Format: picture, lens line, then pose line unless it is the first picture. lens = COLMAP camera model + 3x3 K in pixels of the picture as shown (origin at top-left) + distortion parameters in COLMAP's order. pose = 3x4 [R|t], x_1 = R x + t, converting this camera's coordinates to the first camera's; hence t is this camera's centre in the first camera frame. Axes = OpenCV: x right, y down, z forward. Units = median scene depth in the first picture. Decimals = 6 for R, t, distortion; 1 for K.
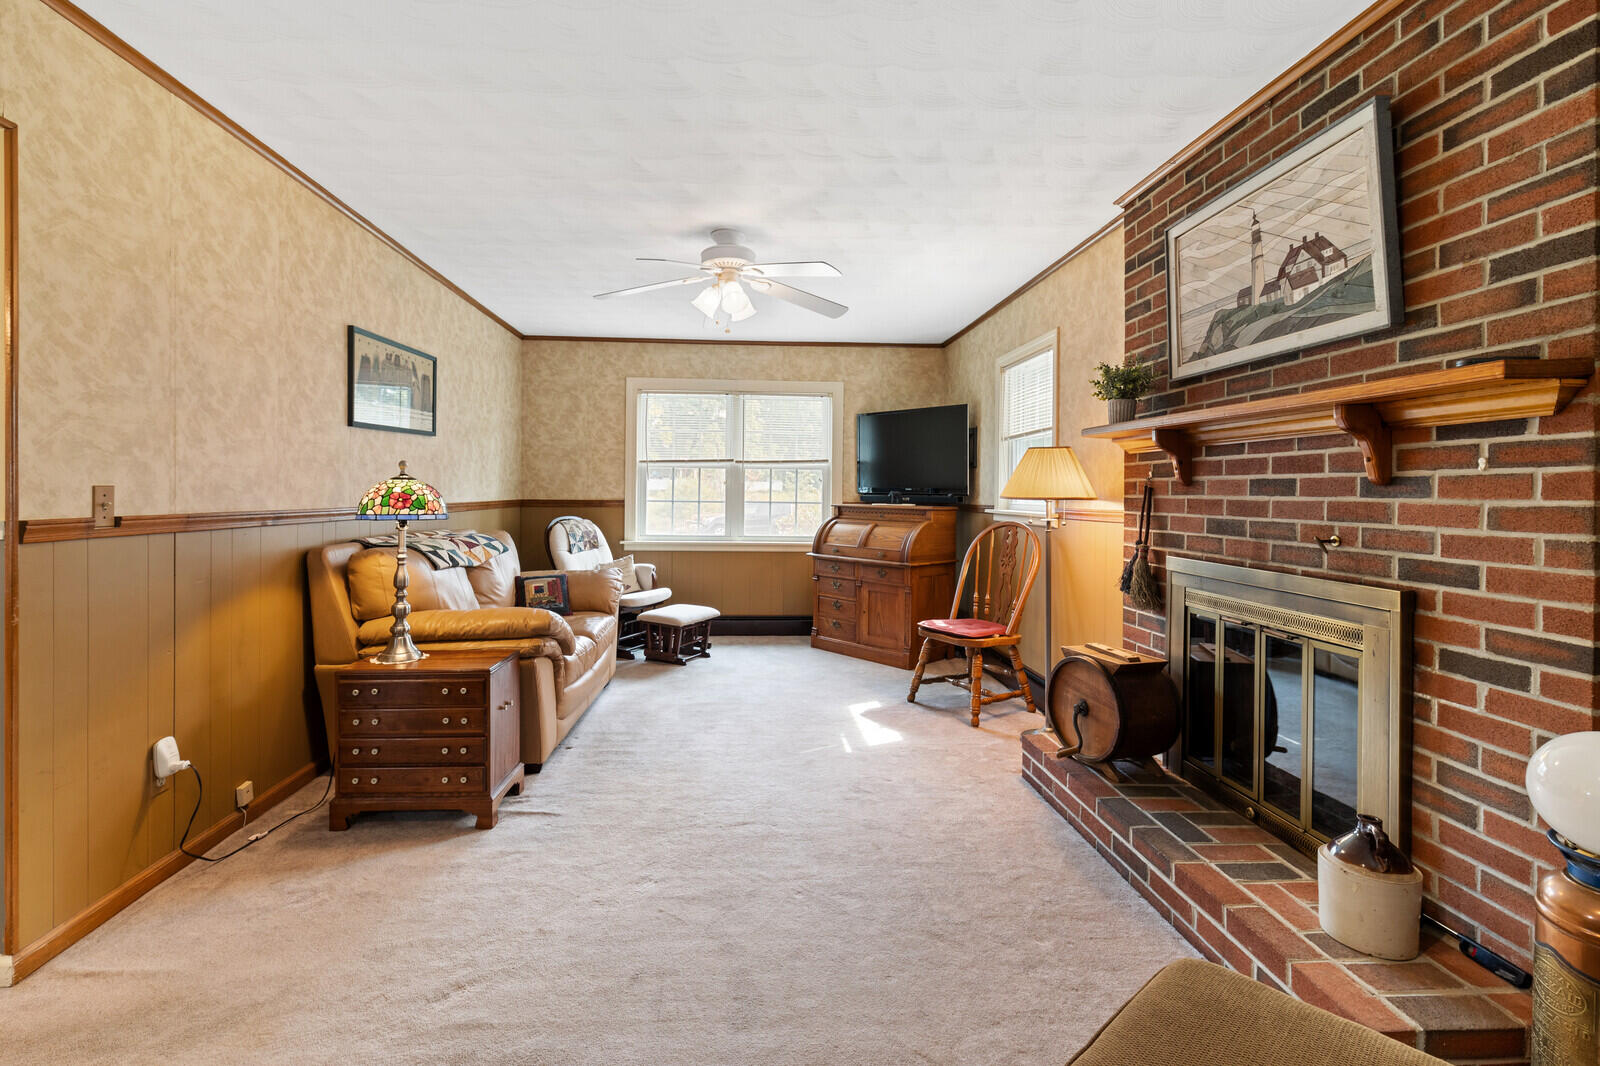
lens RADIAL K [[724.6, 0, 795.4], [0, 724.6, 493.7], [0, 0, 1]] dist [-0.000066, 0.000128]
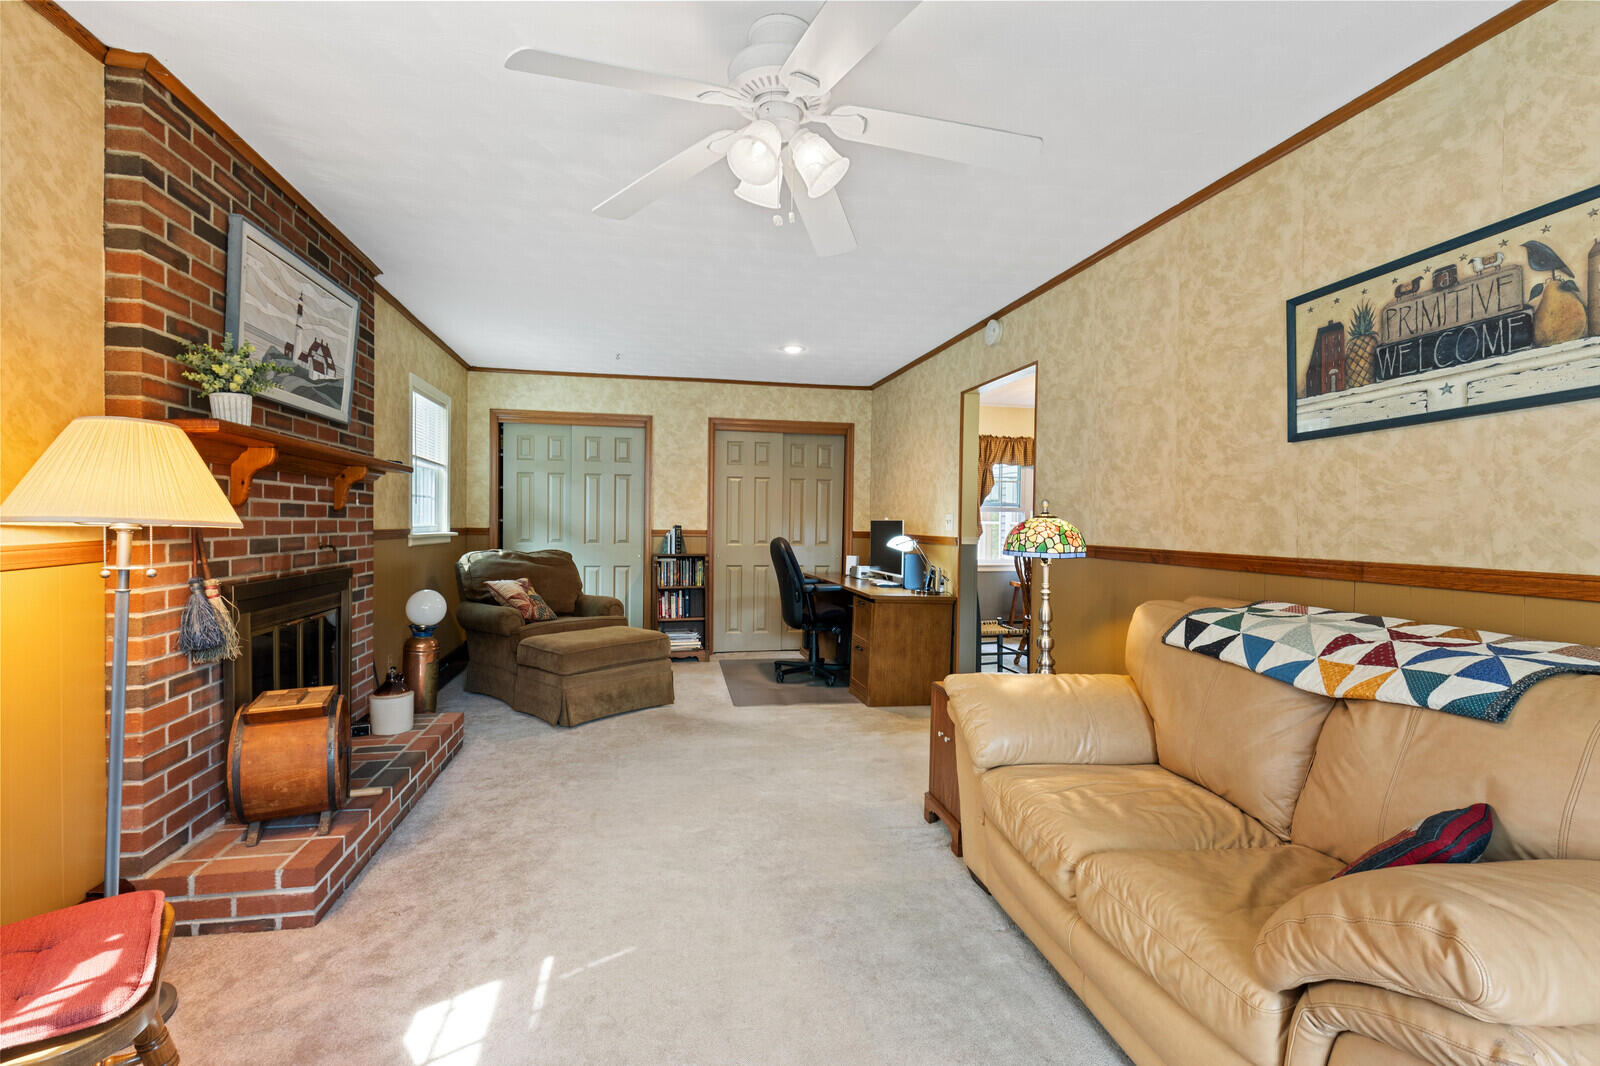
lens RADIAL K [[705.5, 0, 784.3], [0, 705.5, 533.0], [0, 0, 1]] dist [0.000197, -0.000008]
pose [[-0.994274, -0.018625, -0.105223, -0.074860], [-0.020999, 0.999548, 0.021502, -0.013641], [0.104775, 0.023589, -0.994216, 2.301148]]
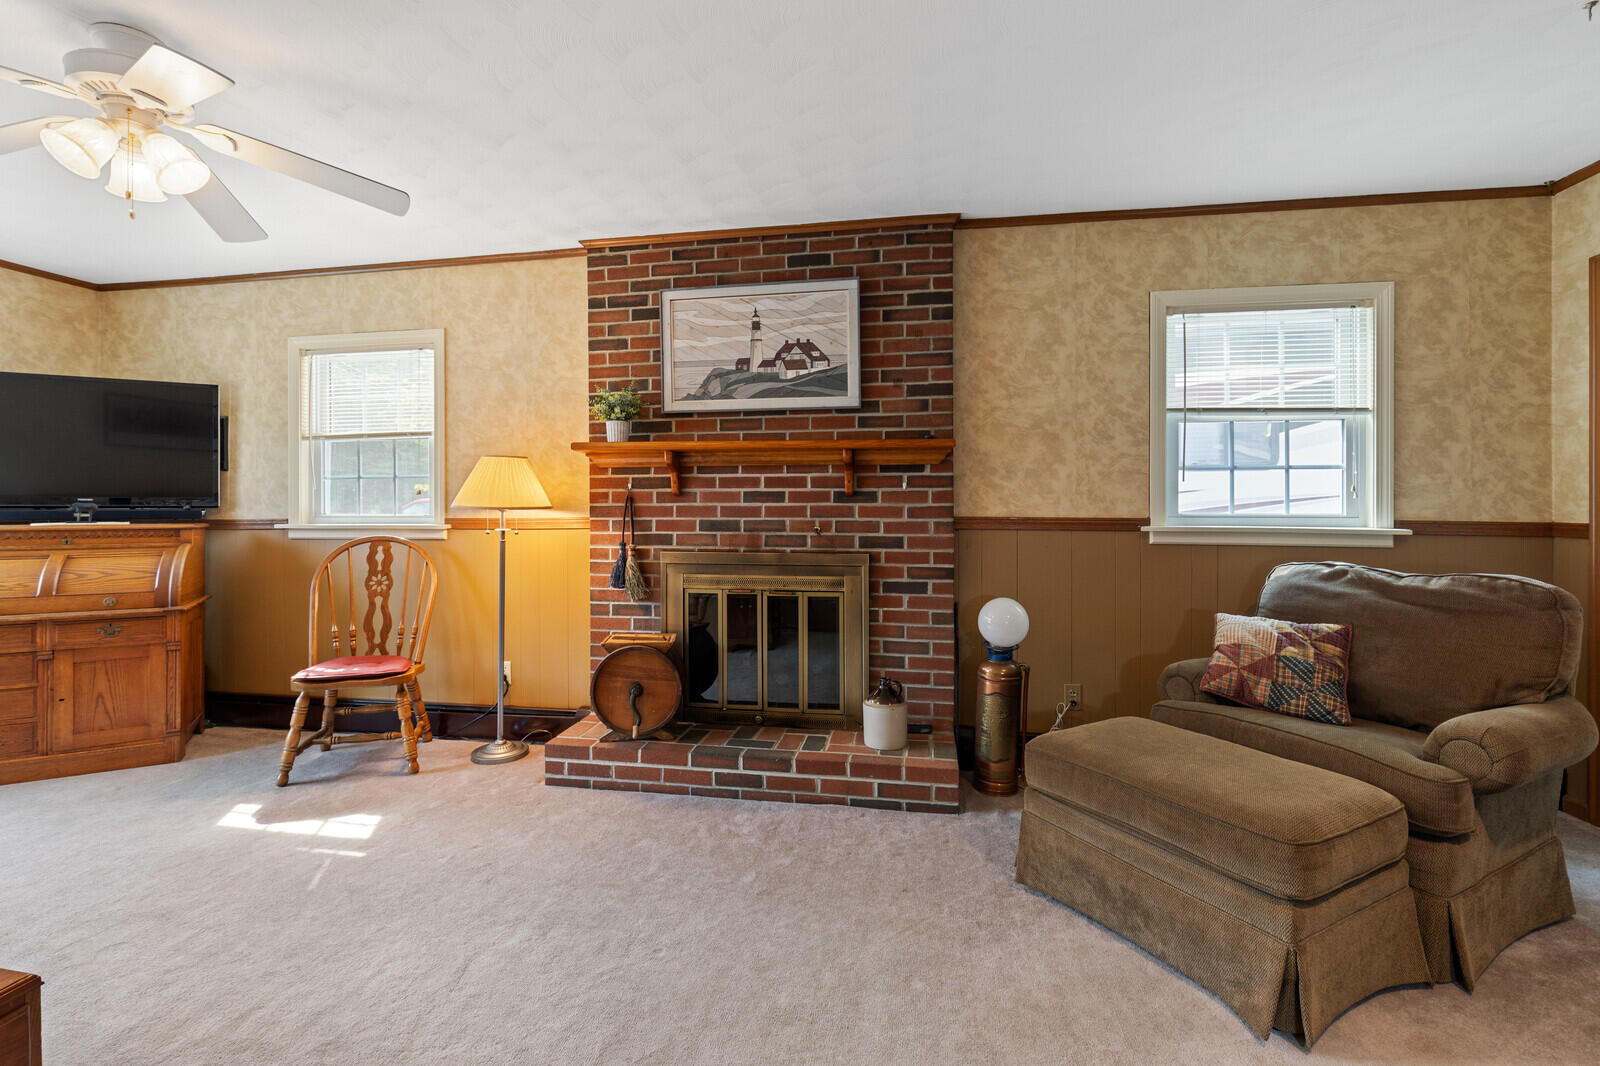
lens RADIAL K [[729.4, 0, 757.9], [0, 729.4, 502.6], [0, 0, 1]] dist [-0.003080, -0.000739]
pose [[0.264082, -0.010767, 0.964440, -0.784177], [0.008211, 0.999927, 0.008914, -0.010768], [-0.964465, 0.005565, 0.264151, 0.607572]]
